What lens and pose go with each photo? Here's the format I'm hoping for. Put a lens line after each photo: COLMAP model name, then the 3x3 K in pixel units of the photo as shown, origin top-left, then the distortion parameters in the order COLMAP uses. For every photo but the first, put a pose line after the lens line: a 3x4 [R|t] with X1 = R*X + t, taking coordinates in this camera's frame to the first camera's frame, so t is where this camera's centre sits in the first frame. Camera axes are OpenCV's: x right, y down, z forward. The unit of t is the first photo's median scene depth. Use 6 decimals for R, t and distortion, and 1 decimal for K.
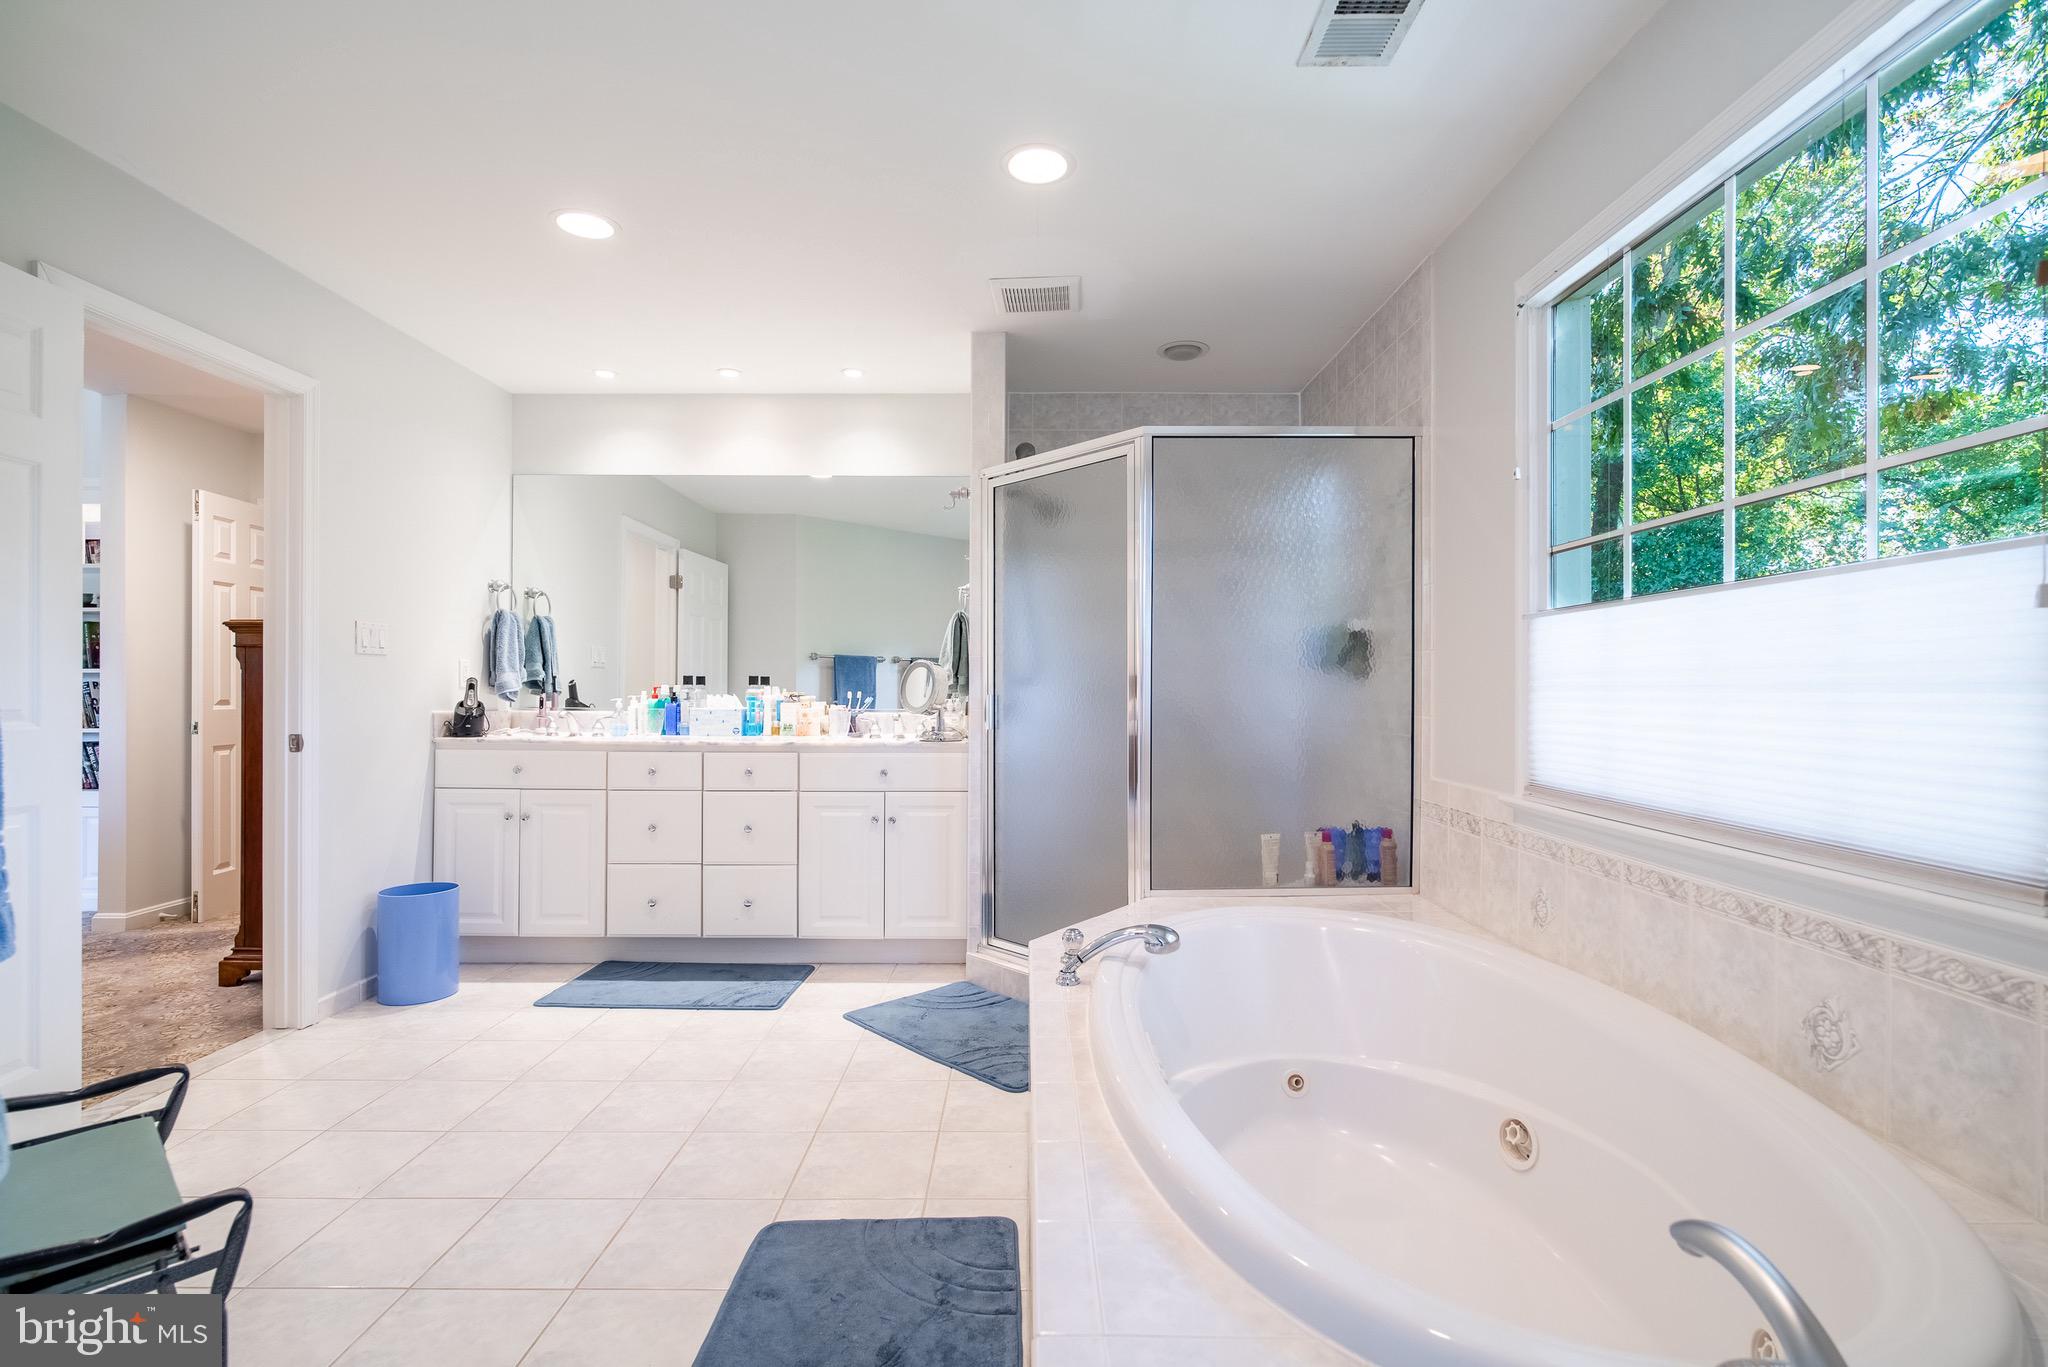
lens RADIAL K [[960.7, 0, 1024.0], [0, 960.7, 683.5], [0, 0, 1]] dist [0.000095, -0.000418]
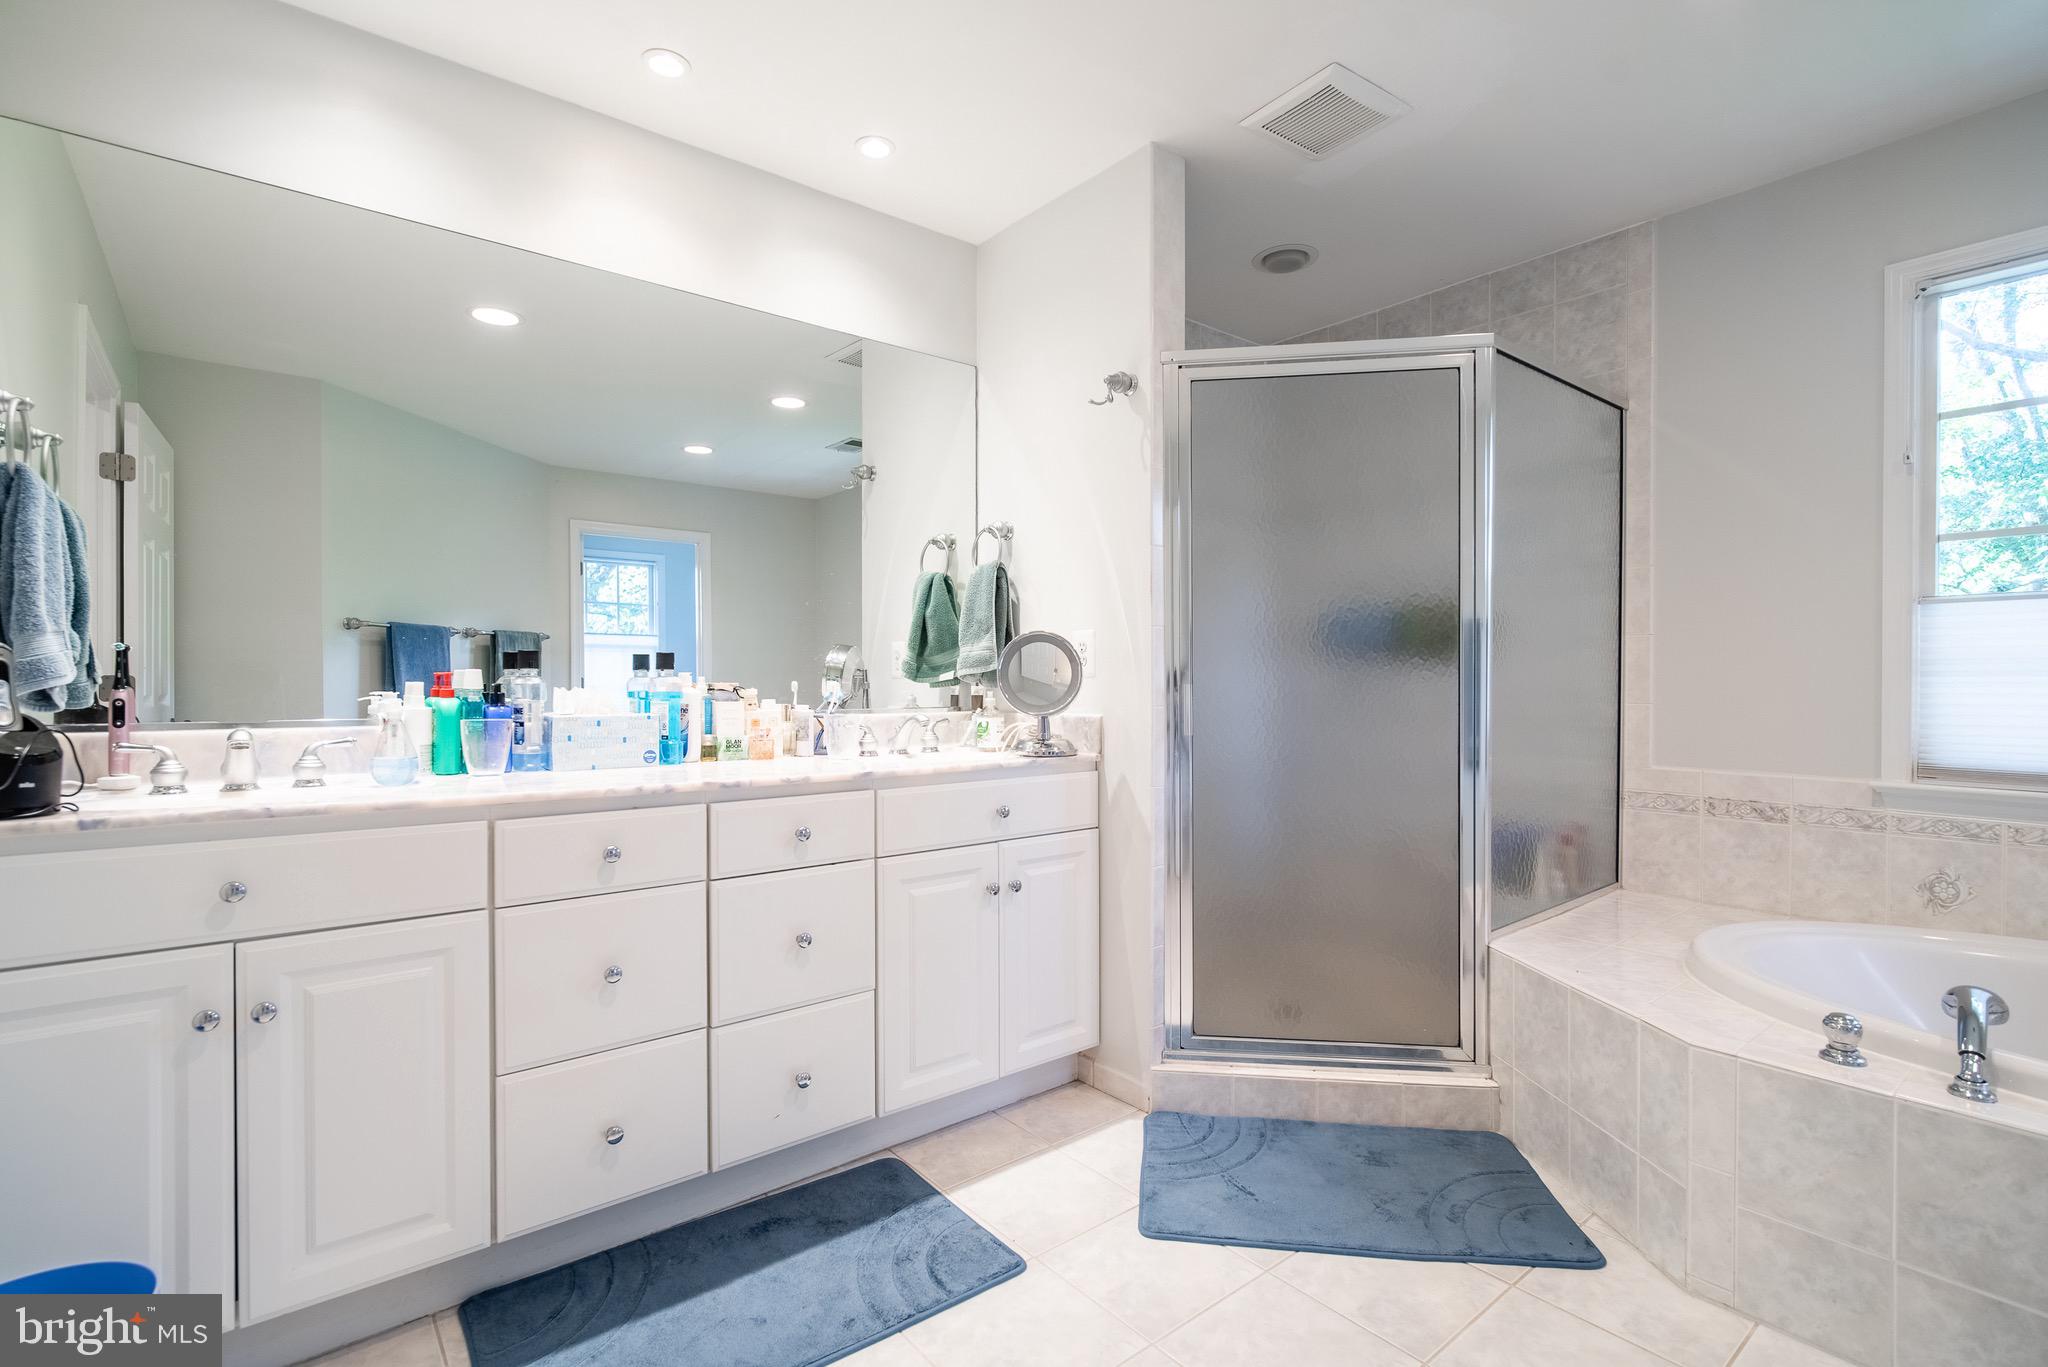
lens RADIAL K [[960.7, 0, 1024.0], [0, 960.7, 683.5], [0, 0, 1]] dist [0.000095, -0.000418]
pose [[0.771309, -0.006847, 0.636424, -0.525809], [-0.000858, 0.999930, 0.011797, 0.003206], [-0.636460, -0.009645, 0.771250, 0.512563]]
